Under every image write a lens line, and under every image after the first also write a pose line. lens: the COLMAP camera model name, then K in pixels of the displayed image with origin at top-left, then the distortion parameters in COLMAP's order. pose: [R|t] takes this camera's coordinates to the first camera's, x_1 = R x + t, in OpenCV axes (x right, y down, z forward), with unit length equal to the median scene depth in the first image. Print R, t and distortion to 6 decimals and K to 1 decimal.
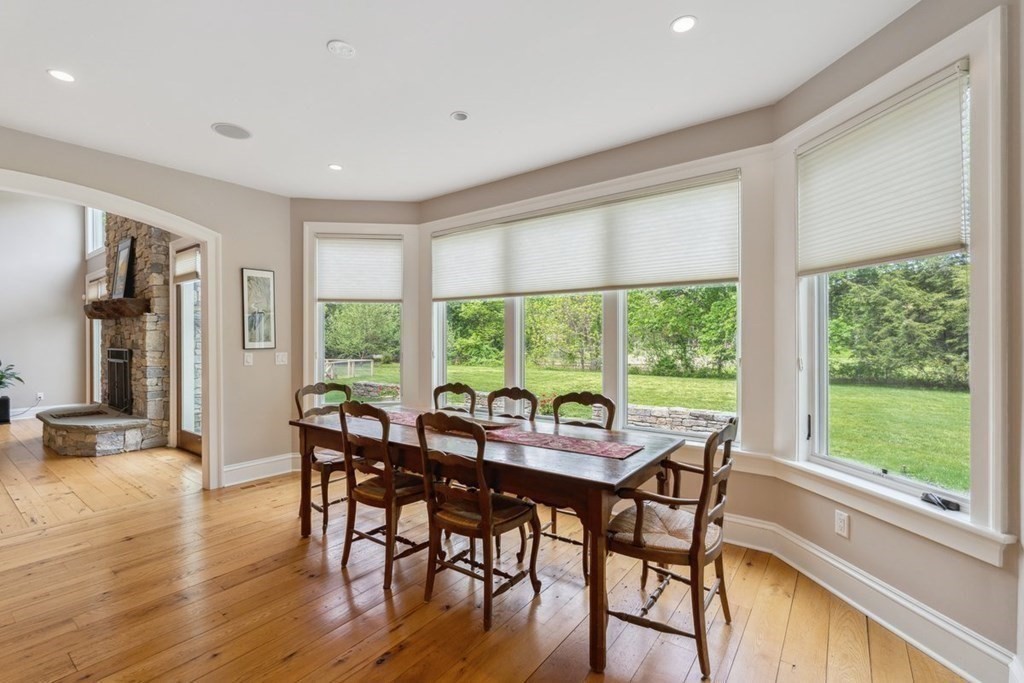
lens RADIAL K [[456.3, 0, 514.0], [0, 456.3, 343.2], [0, 0, 1]] dist [-0.004367, -0.000477]
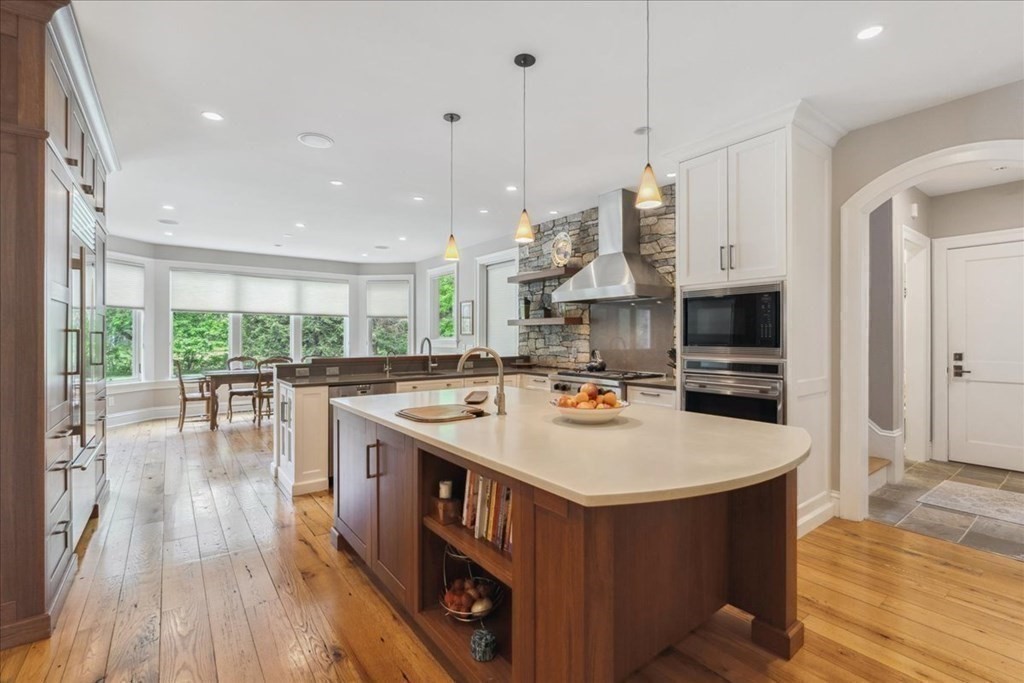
lens RADIAL K [[456.3, 0, 512.7], [0, 456.3, 338.5], [0, 0, 1]] dist [-0.004367, -0.000477]
pose [[0.287017, 0.000524, 0.957925, -1.319151], [0.000746, 0.999999, -0.000770, 0.006327], [-0.957925, 0.000936, 0.287016, -0.576246]]
